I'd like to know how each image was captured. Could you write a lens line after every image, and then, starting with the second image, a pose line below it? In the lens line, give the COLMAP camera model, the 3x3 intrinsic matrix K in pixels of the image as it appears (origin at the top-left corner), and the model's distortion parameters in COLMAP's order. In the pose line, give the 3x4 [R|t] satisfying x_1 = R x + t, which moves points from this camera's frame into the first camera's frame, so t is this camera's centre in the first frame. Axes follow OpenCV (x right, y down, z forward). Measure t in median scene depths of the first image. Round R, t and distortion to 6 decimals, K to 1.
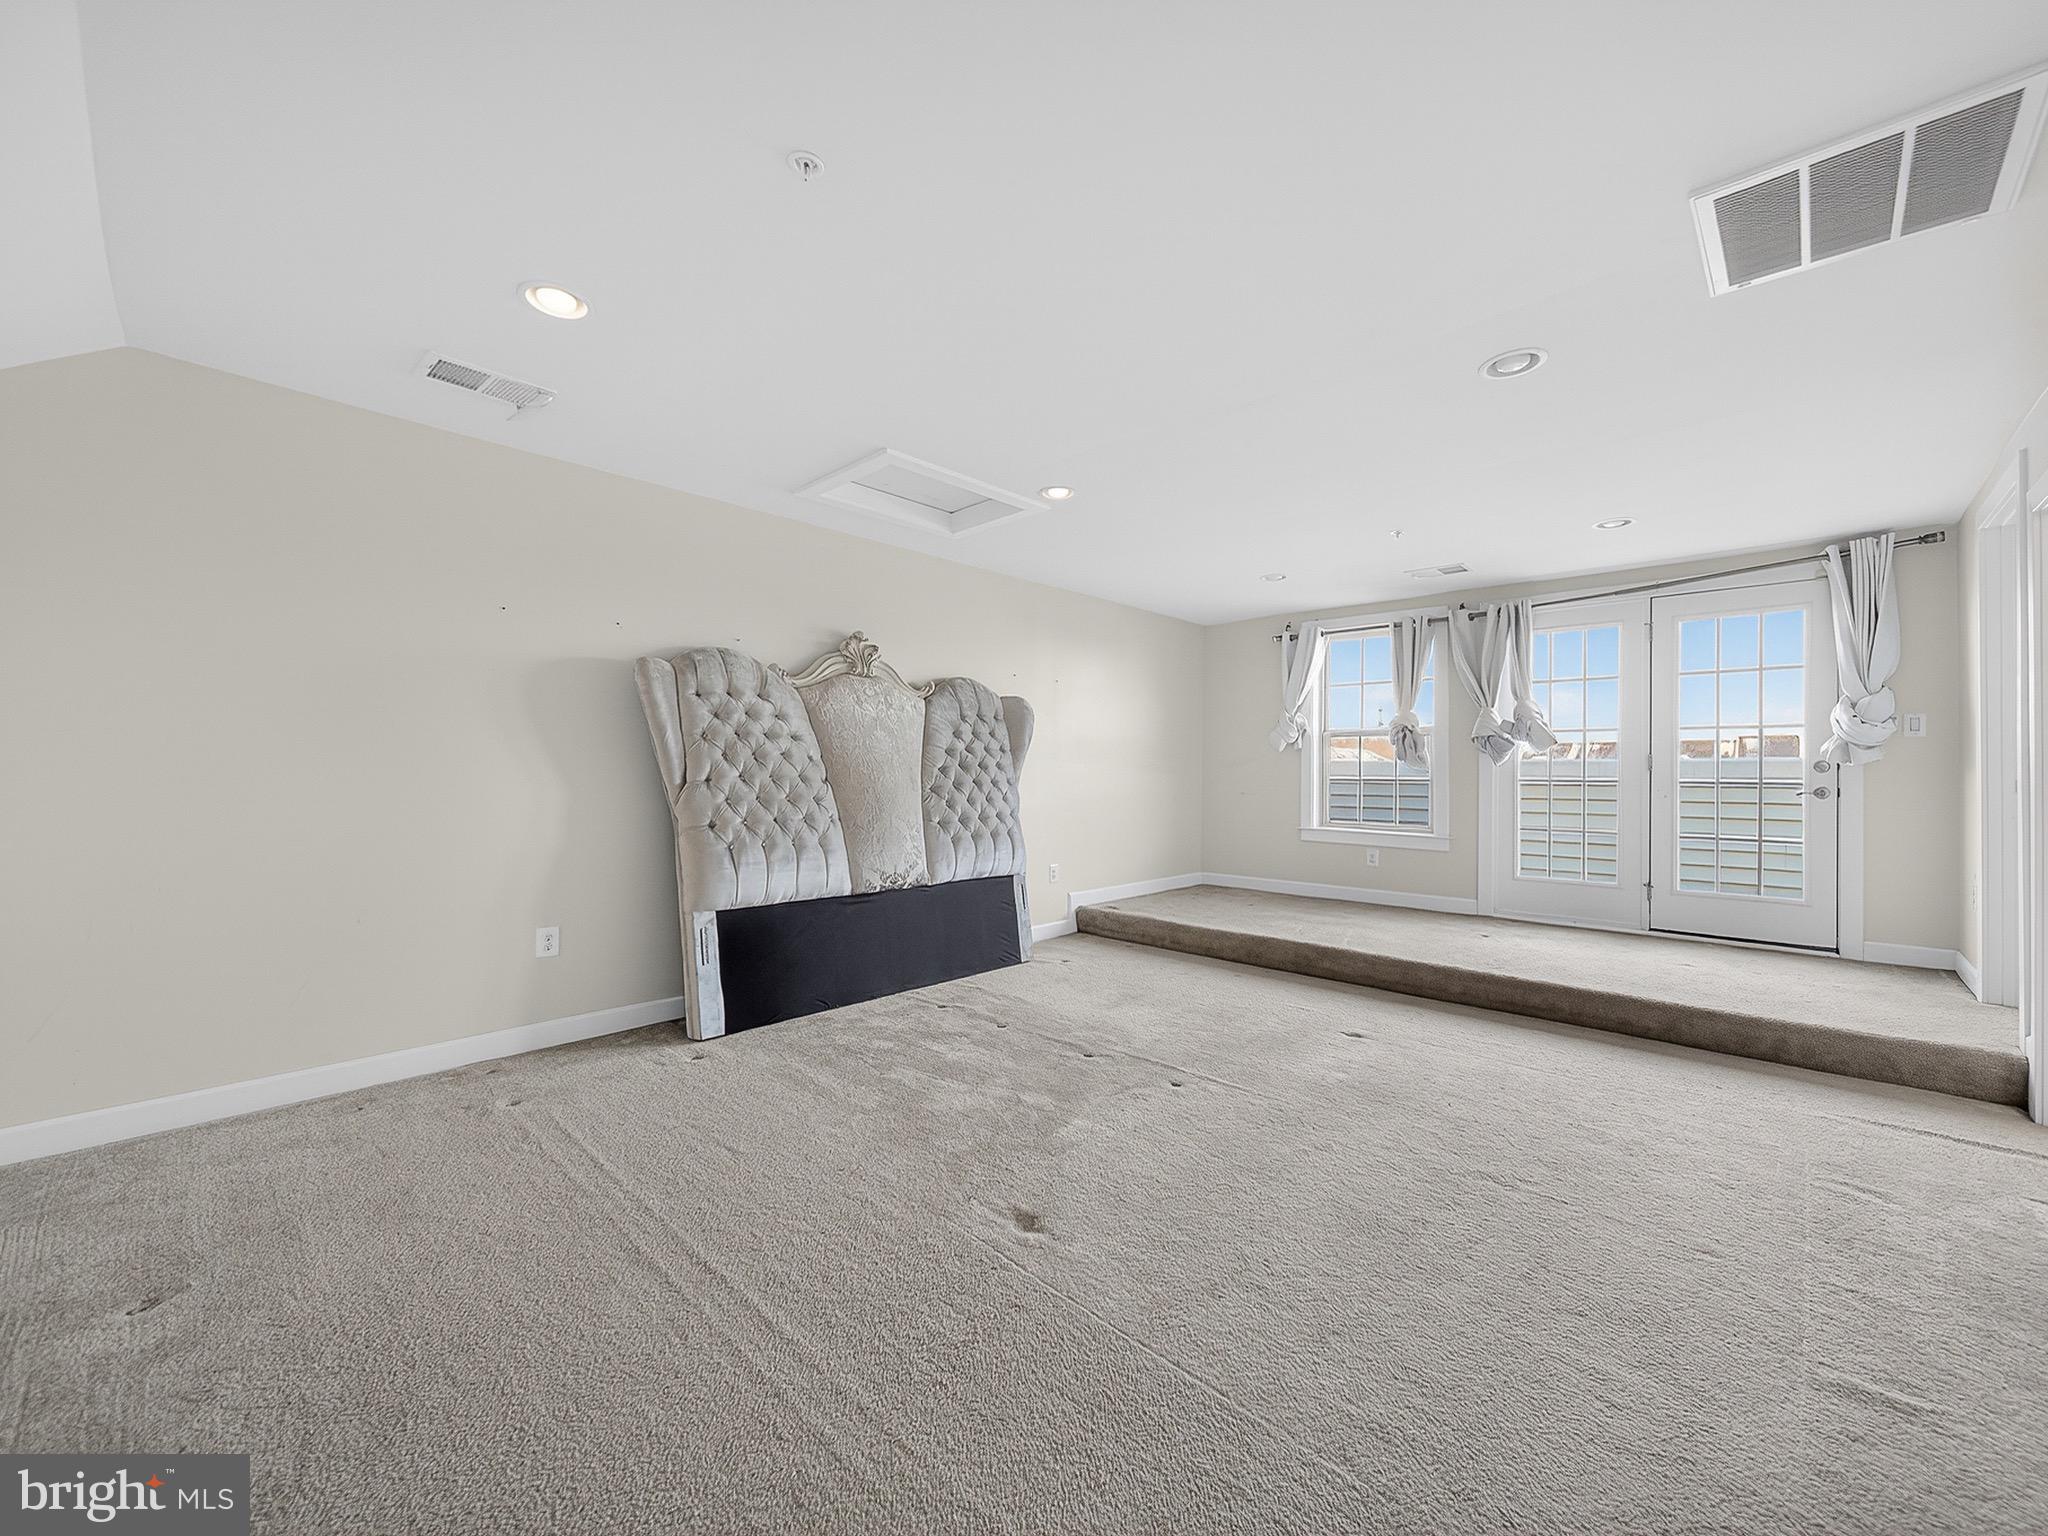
lens RADIAL K [[812.1, 0, 1037.5], [0, 812.1, 770.4], [0, 0, 1]] dist [-0.000801, -0.000174]
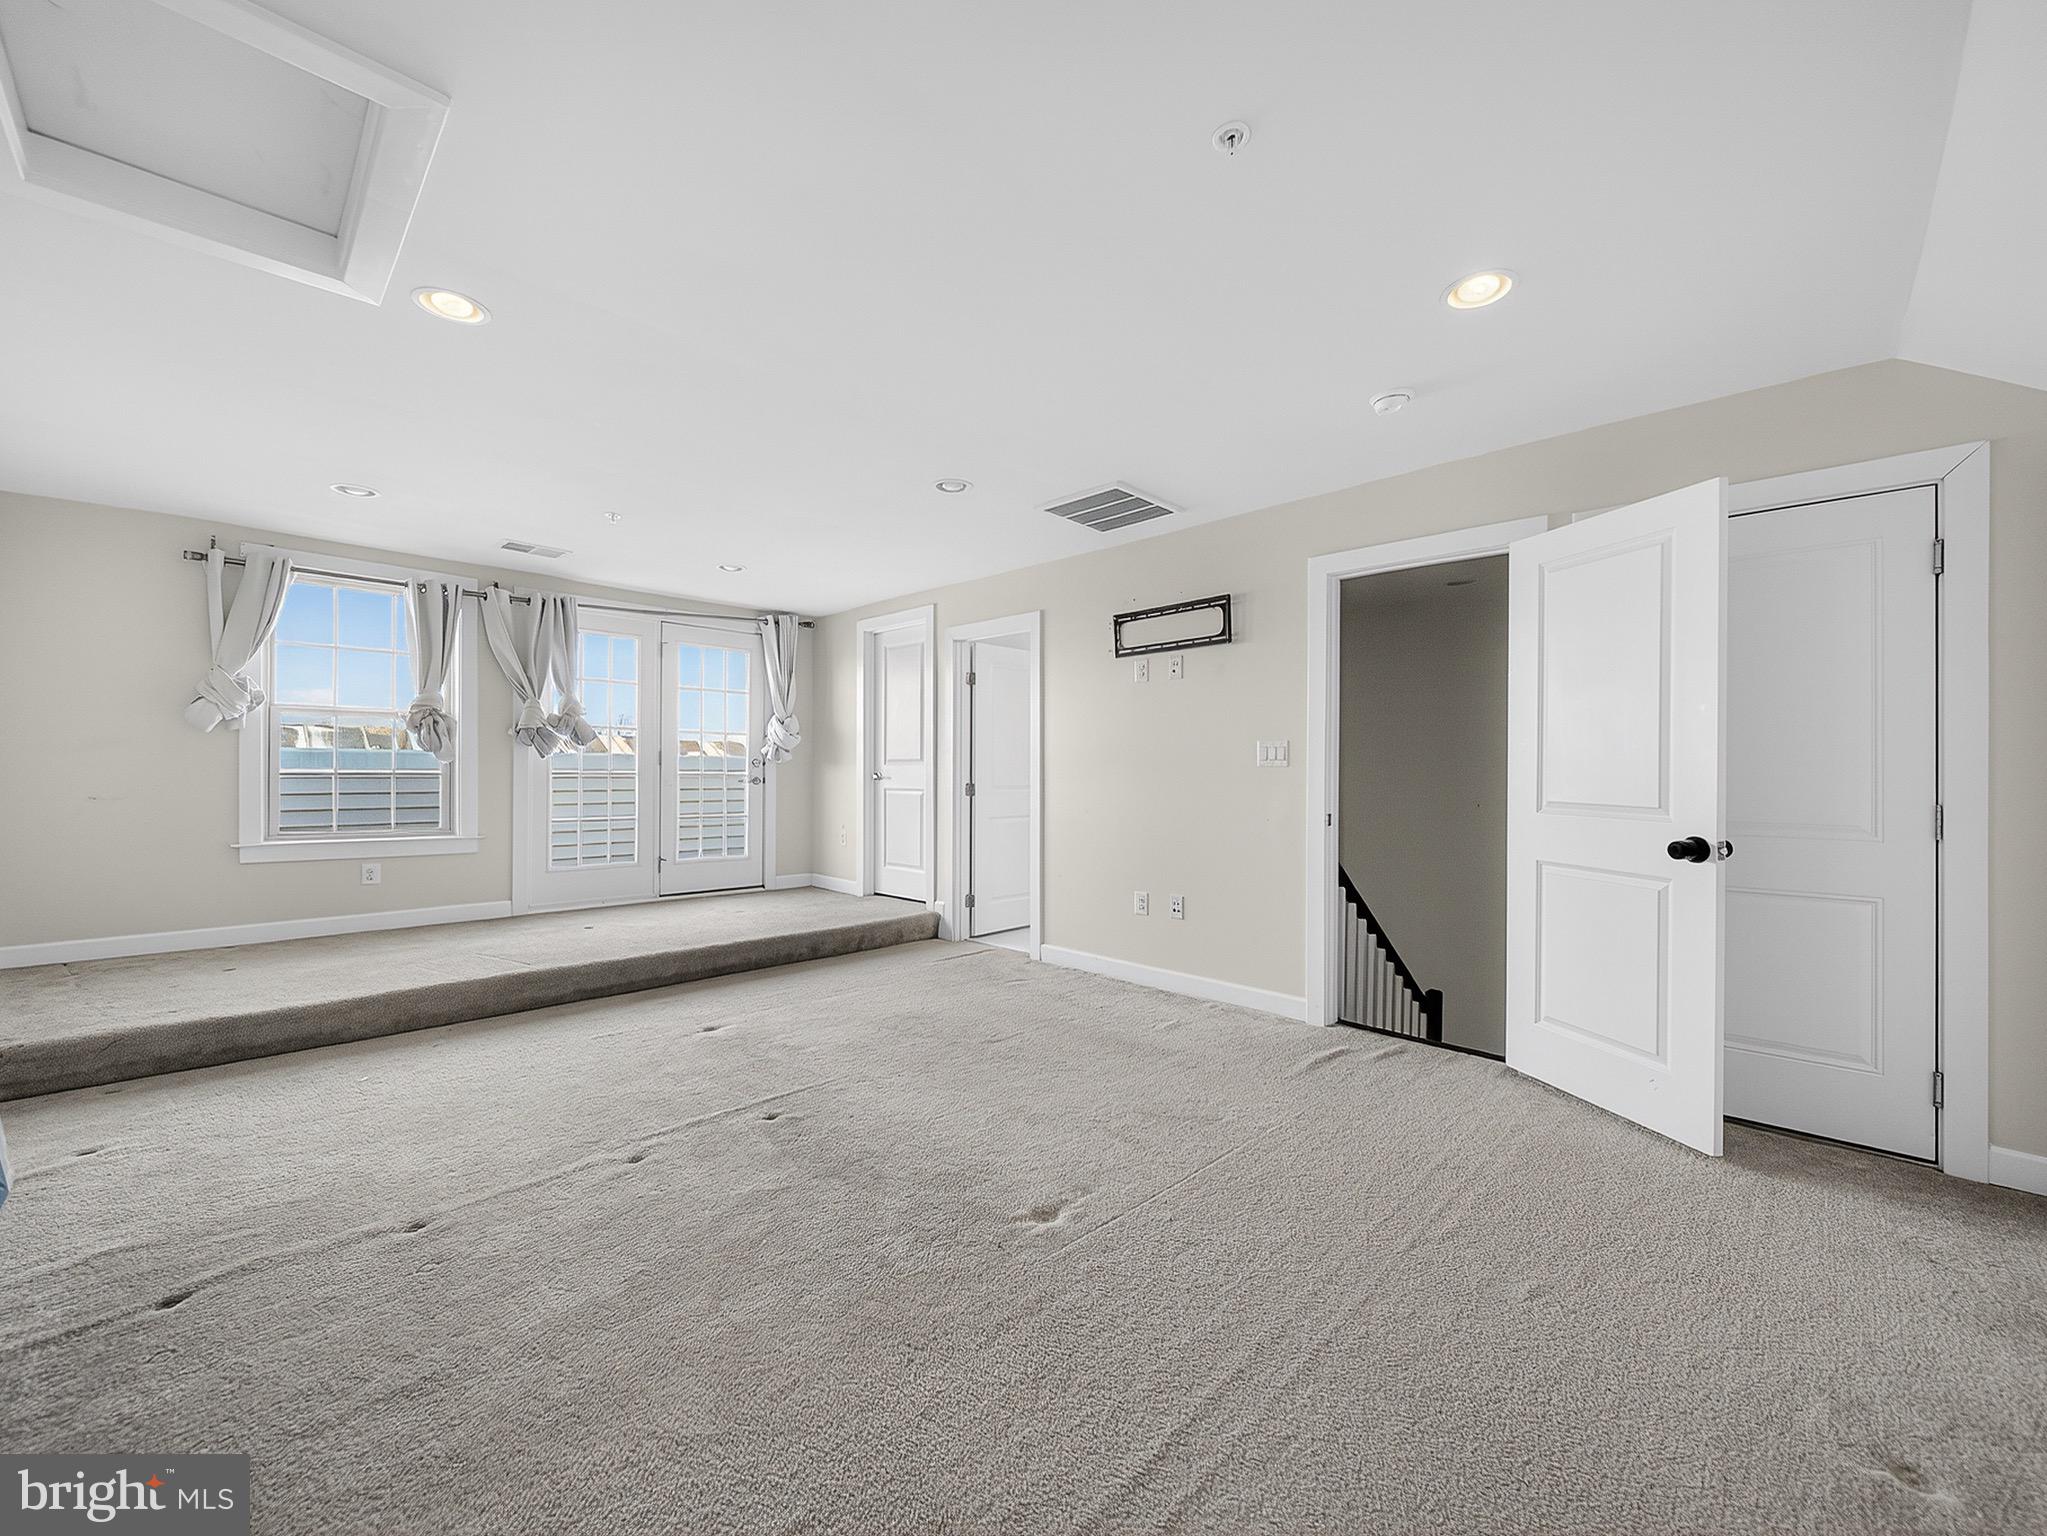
lens RADIAL K [[811.7, 0, 1037.0], [0, 811.7, 770.4], [0, 0, 1]] dist [-0.000801, -0.000174]
pose [[0.015829, -0.005009, 0.999862, -0.407952], [-0.010833, 0.999928, 0.005181, -0.003434], [-0.999816, -0.010913, 0.015774, 0.390727]]
